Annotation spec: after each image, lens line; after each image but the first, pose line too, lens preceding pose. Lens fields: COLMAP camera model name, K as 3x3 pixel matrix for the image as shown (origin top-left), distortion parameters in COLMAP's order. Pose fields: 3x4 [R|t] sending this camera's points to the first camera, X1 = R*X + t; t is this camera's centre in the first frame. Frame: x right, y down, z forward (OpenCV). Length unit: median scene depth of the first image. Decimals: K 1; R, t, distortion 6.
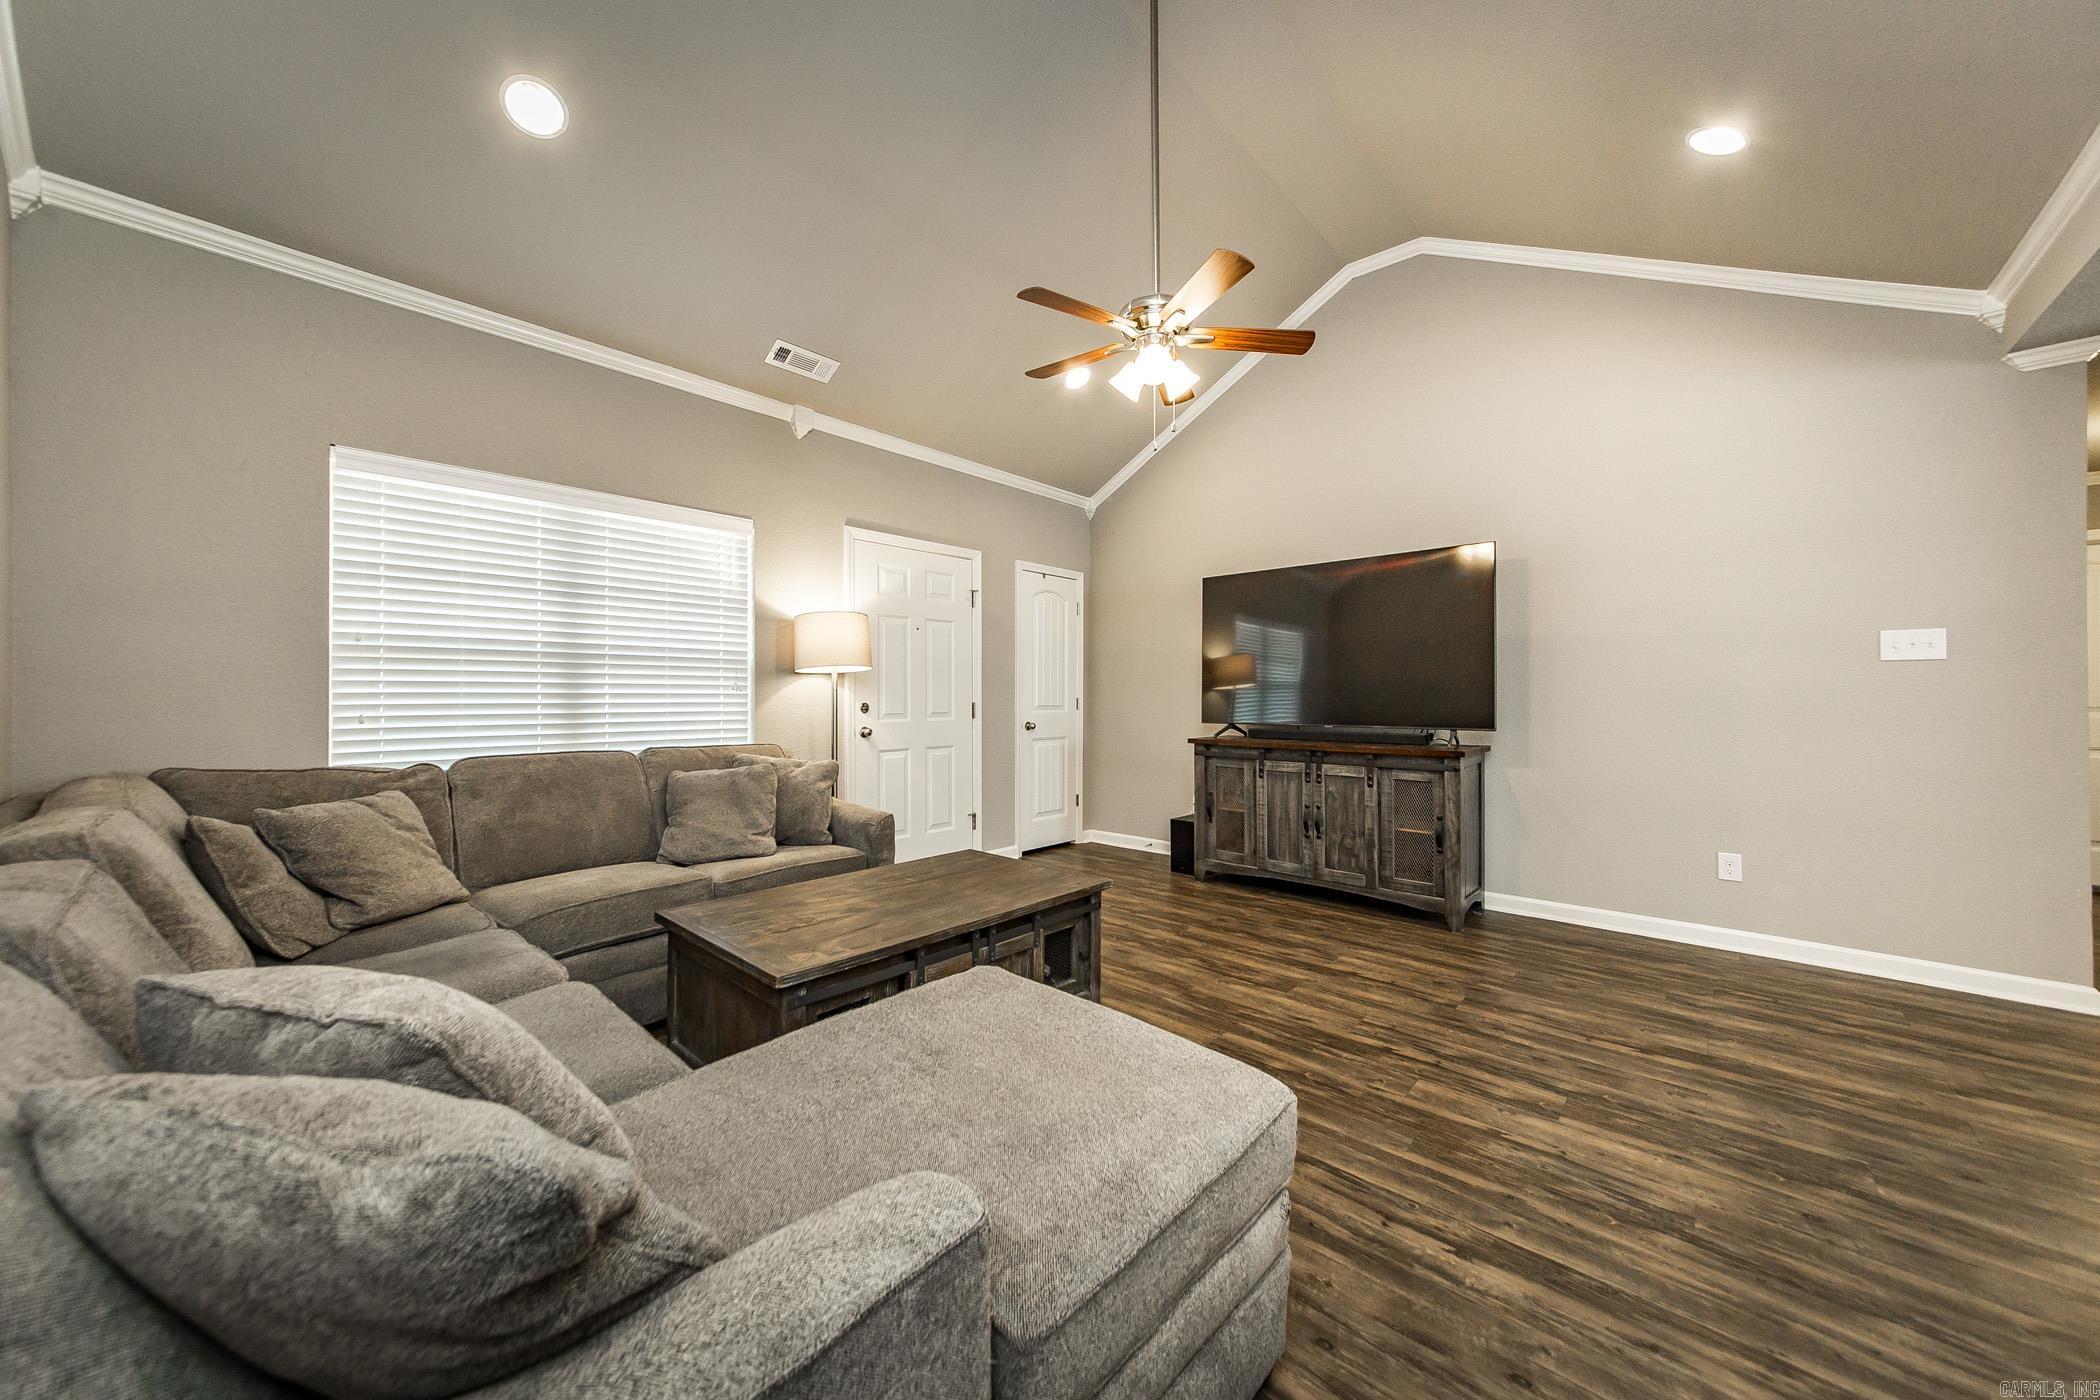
lens RADIAL K [[743.3, 0, 1042.3], [0, 743.3, 697.2], [0, 0, 1]] dist [0.000313, 0.000297]
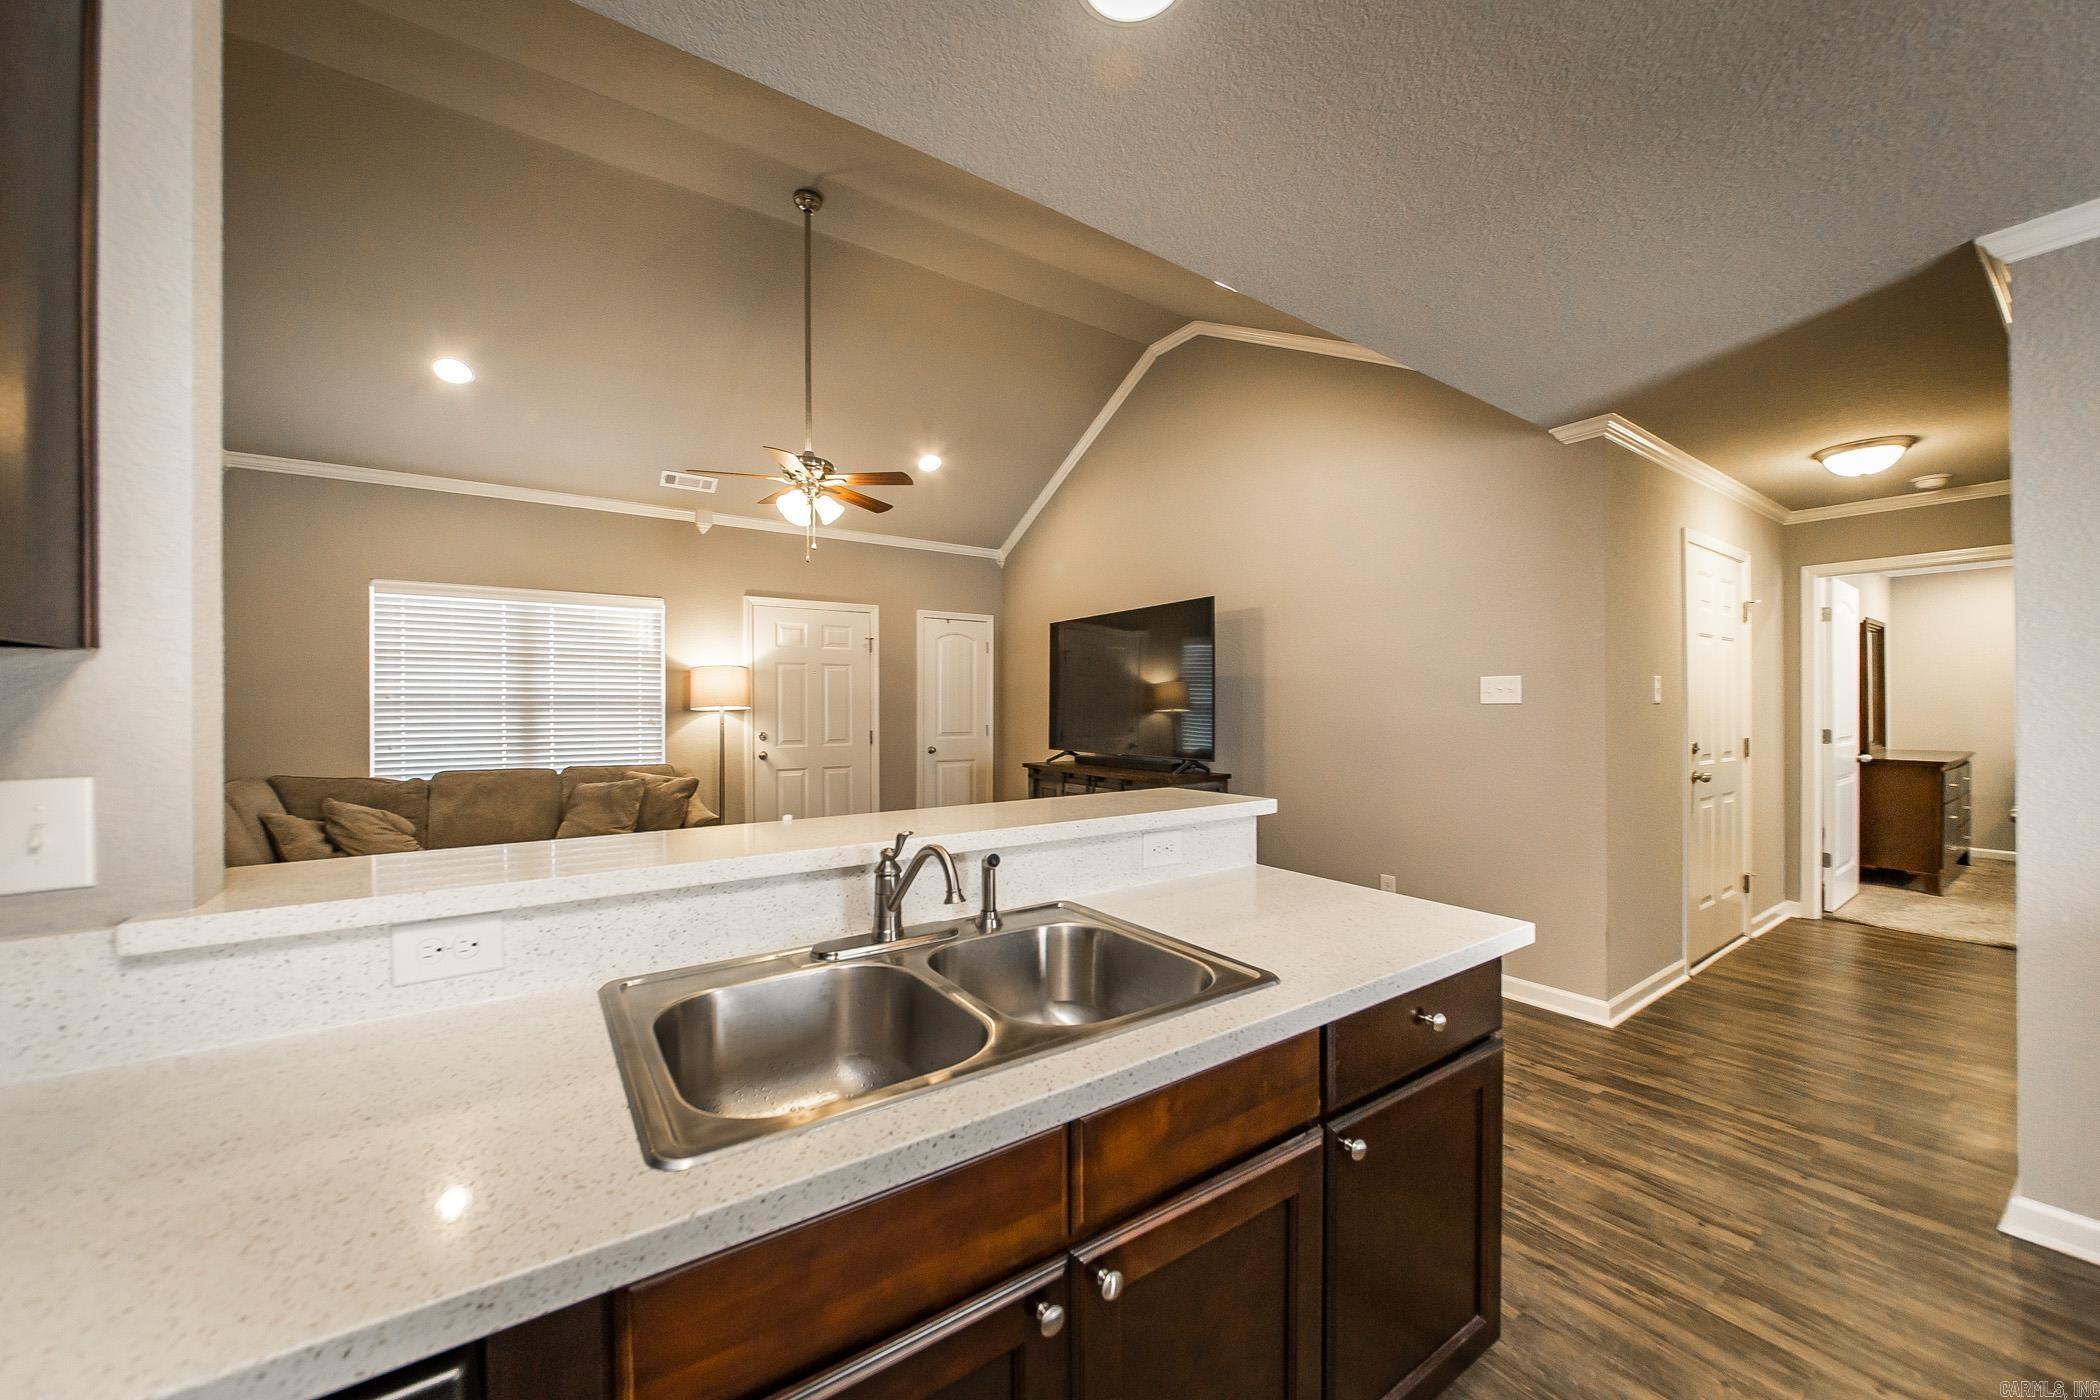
lens RADIAL K [[770.0, 0, 1041.0], [0, 770.0, 712.4], [0, 0, 1]] dist [-0.013140, -0.000058]
pose [[0.973486, -0.002124, -0.228737, 0.675813], [0.003075, 0.999988, 0.003799, -0.038442], [0.228726, -0.004402, 0.973481, -0.231947]]
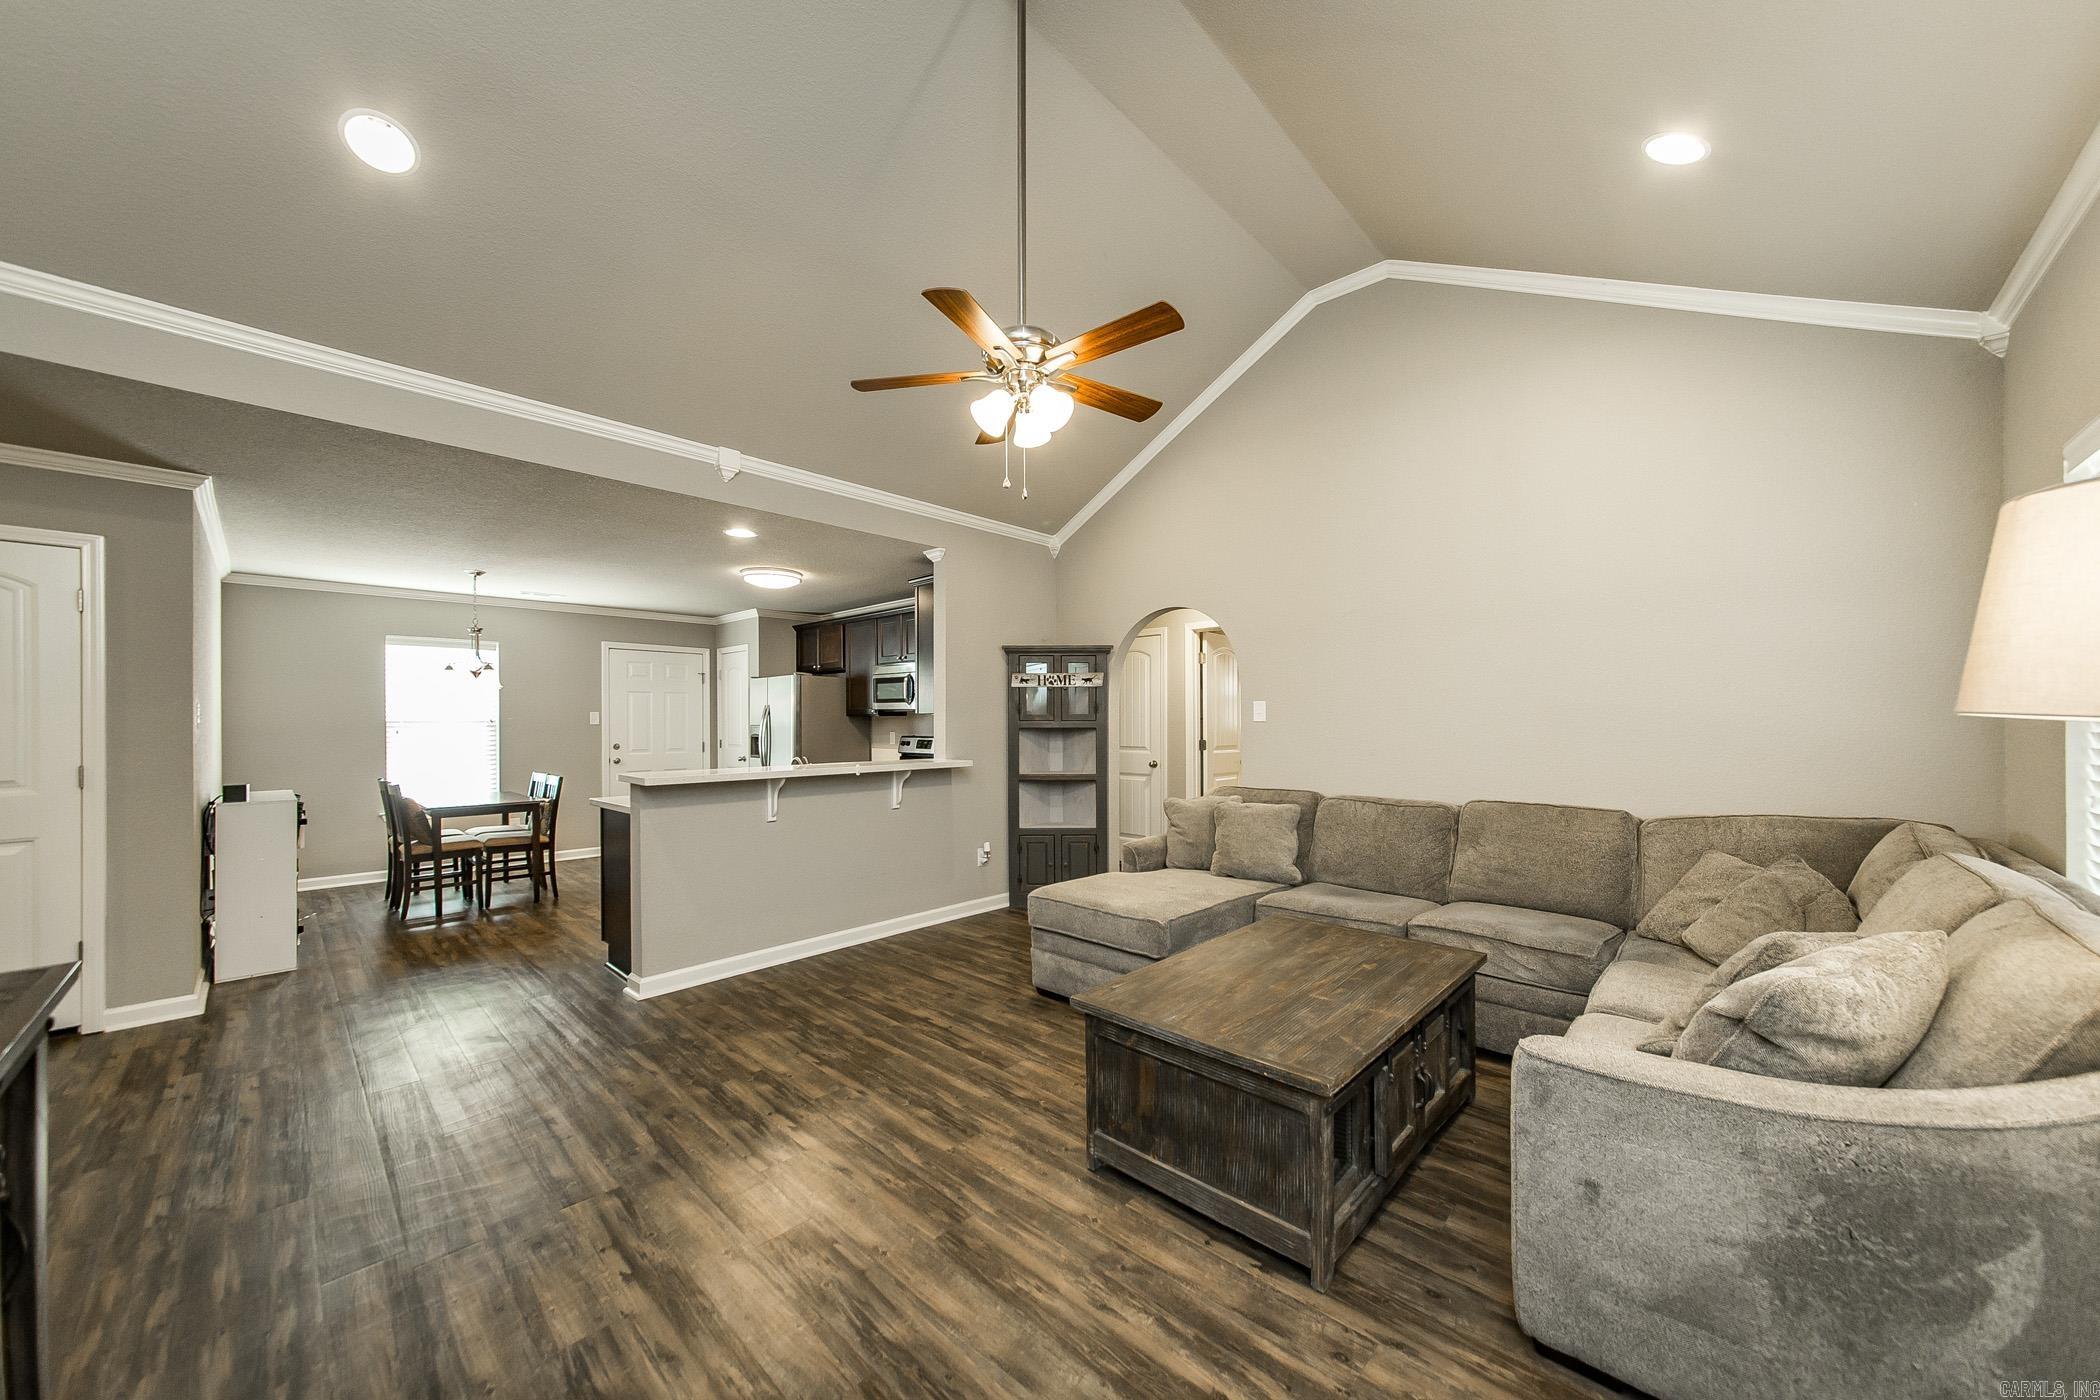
lens RADIAL K [[750.5, 0, 1032.6], [0, 750.5, 723.0], [0, 0, 1]] dist [-0.000724, -0.000176]
pose [[-0.999415, 0.005801, 0.033690, 0.084392], [0.005981, 0.999968, 0.005243, -0.046897], [-0.033659, 0.005441, -0.999419, 1.423409]]
